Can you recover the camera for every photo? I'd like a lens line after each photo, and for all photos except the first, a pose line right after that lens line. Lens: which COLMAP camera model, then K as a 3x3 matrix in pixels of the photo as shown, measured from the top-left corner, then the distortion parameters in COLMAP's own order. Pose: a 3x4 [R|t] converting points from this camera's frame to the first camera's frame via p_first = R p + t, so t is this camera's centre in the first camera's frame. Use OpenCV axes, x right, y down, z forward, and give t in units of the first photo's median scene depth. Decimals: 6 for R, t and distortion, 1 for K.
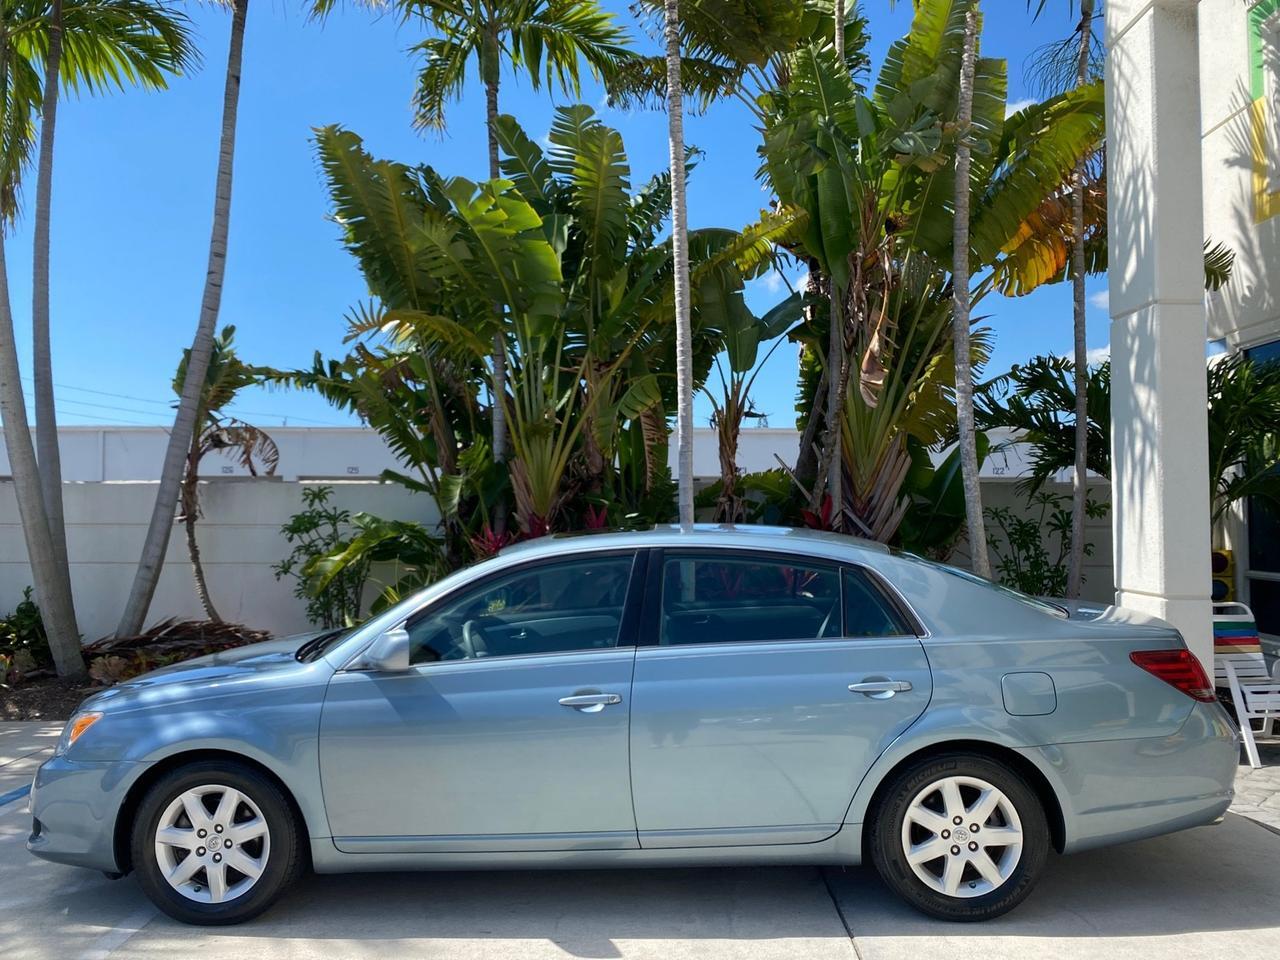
lens RADIAL K [[989.5, 0, 637.6], [0, 989.5, 473.0], [0, 0, 1]] dist [0.007898, -0.010386]
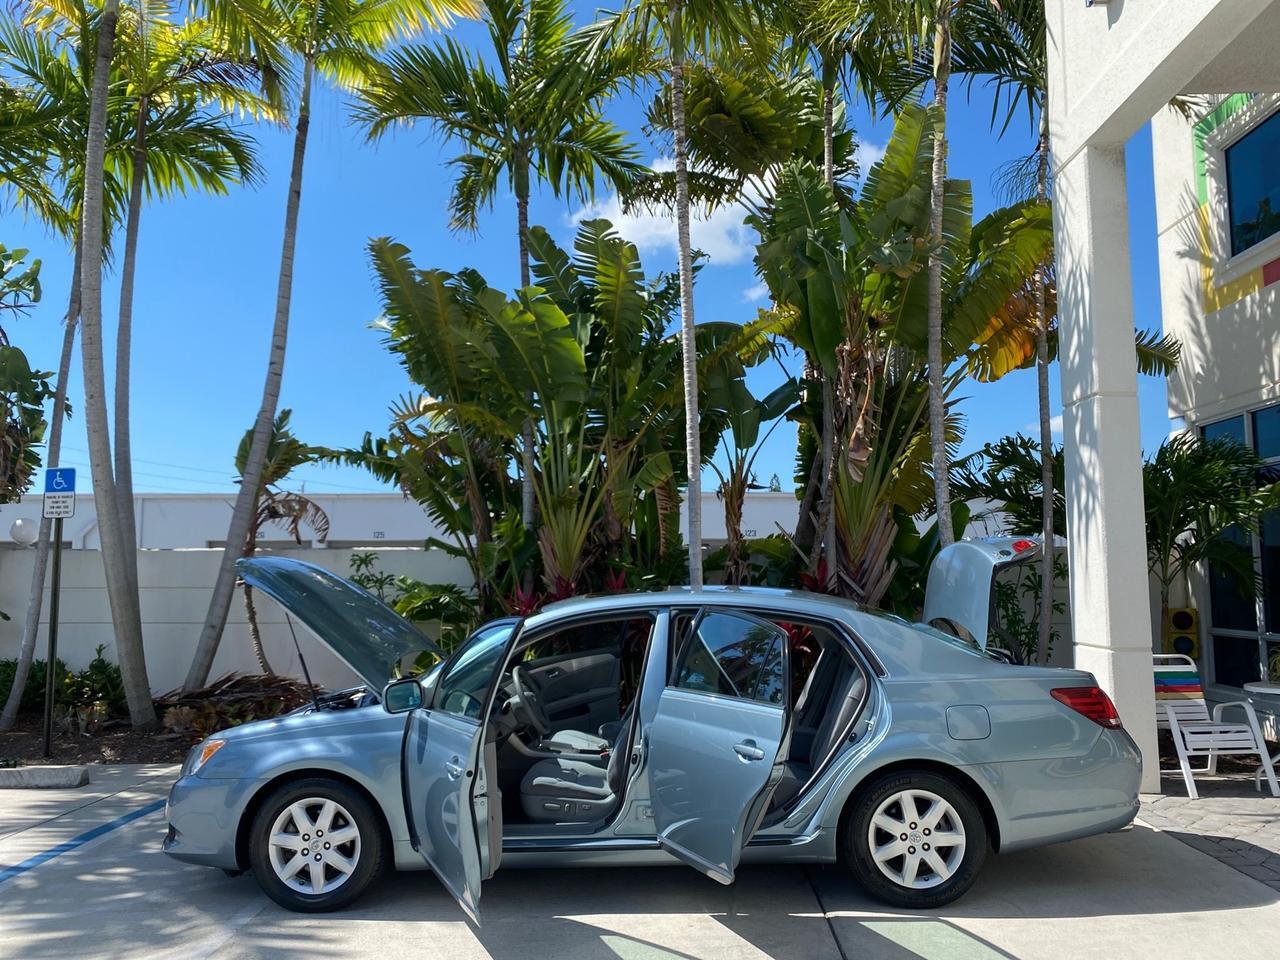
lens RADIAL K [[989.5, 0, 639.5], [0, 989.5, 476.2], [0, 0, 1]] dist [0.007898, -0.010386]
pose [[0.999933, -0.004275, -0.010763, -0.002224], [0.003640, 0.998295, -0.058261, -0.006900], [0.010993, 0.058218, 0.998243, -0.117963]]
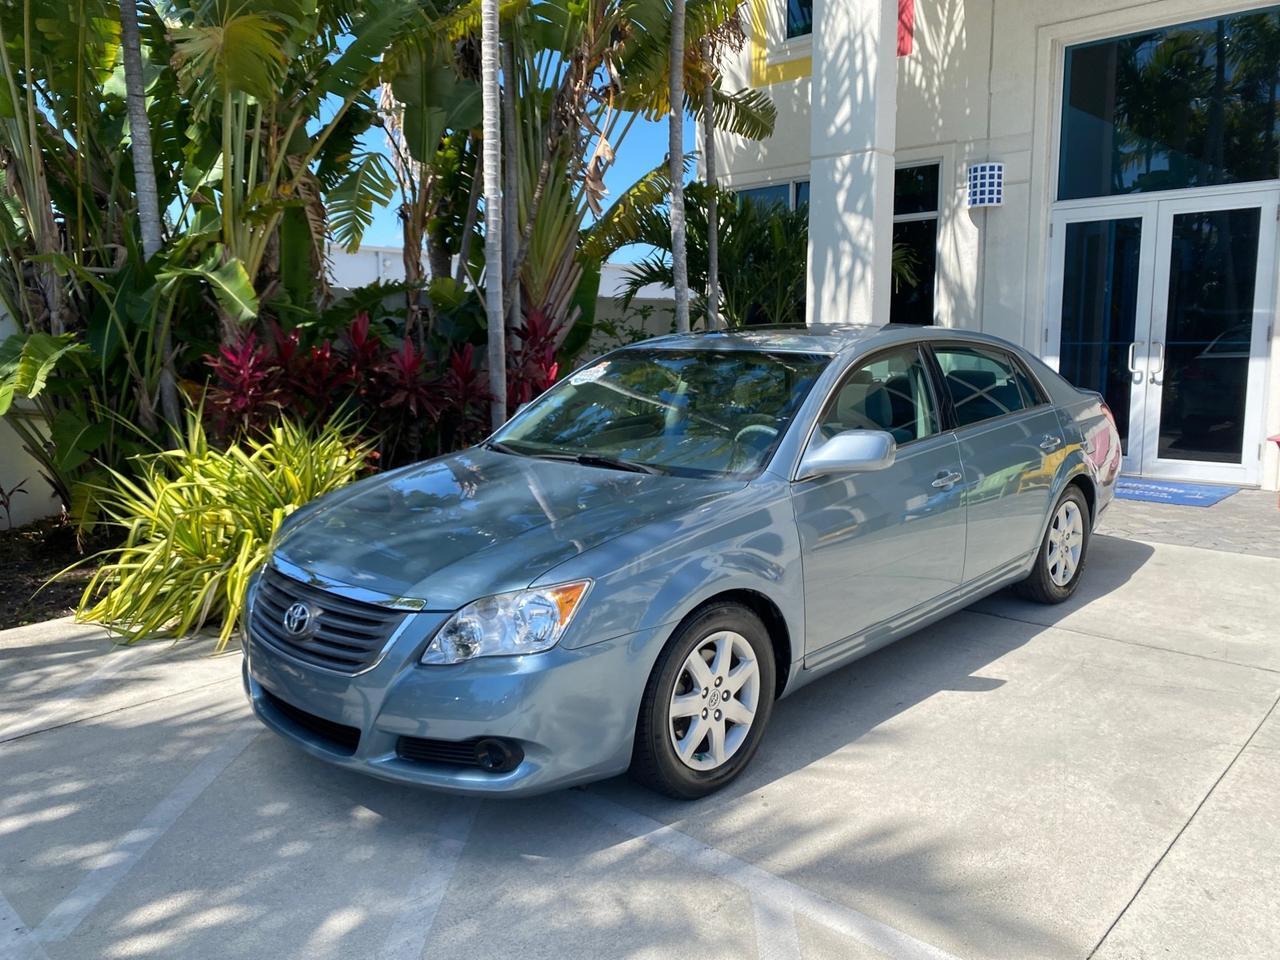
lens RADIAL K [[989.5, 0, 631.3], [0, 989.5, 478.3], [0, 0, 1]] dist [0.007898, -0.010386]
pose [[0.682177, -0.115703, 0.721974, -0.468832], [-0.016175, 0.984771, 0.173103, 0.021227], [-0.731008, -0.129765, 0.669917, 0.230479]]
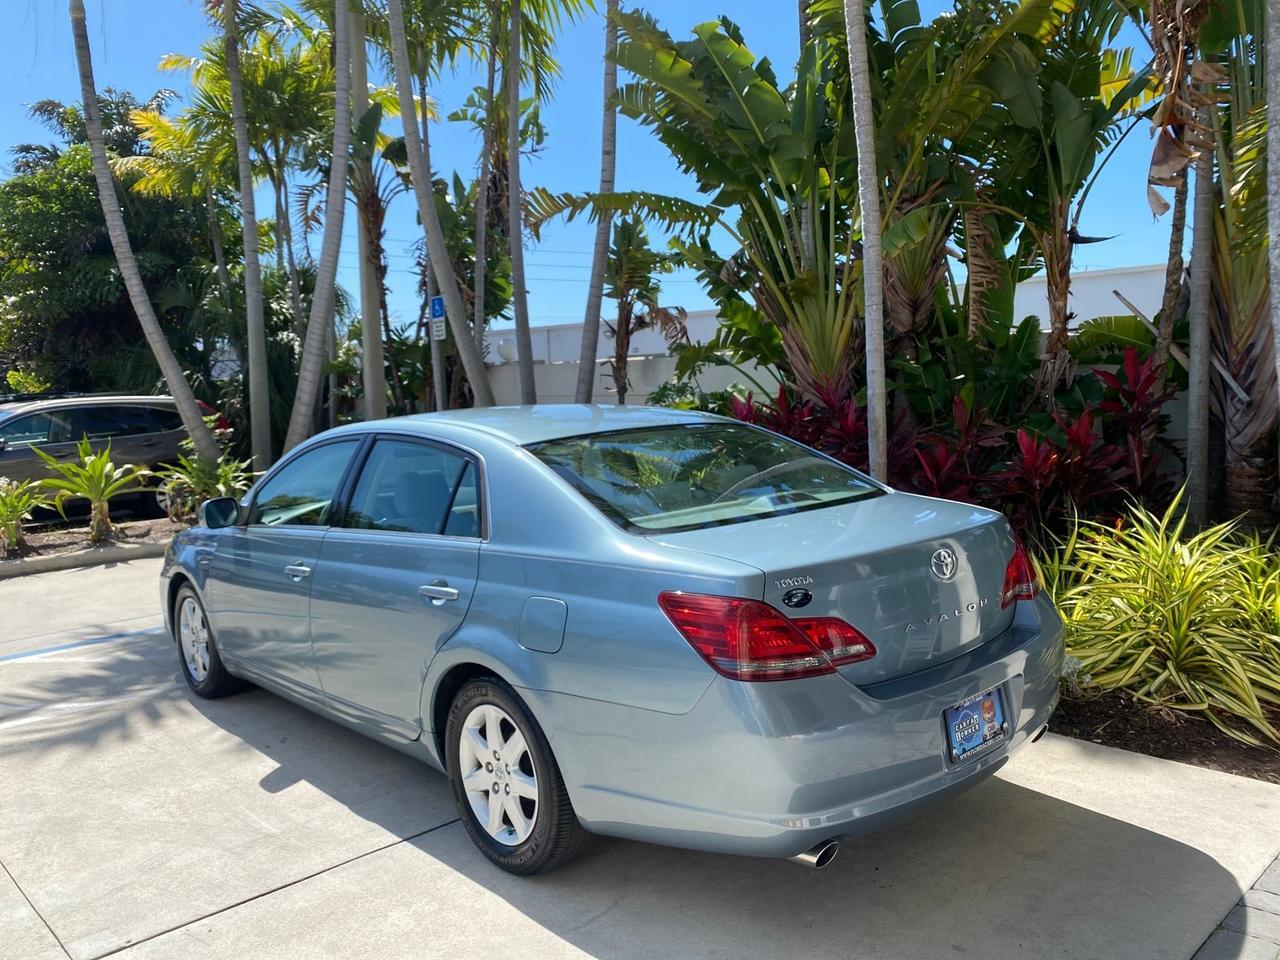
lens RADIAL K [[989.5, 0, 651.5], [0, 989.5, 486.8], [0, 0, 1]] dist [0.007898, -0.010386]
pose [[0.697807, 0.053484, -0.714286, 0.445304], [0.060136, 0.989313, 0.132825, 0.006201], [0.713757, -0.135641, 0.687134, 0.235481]]
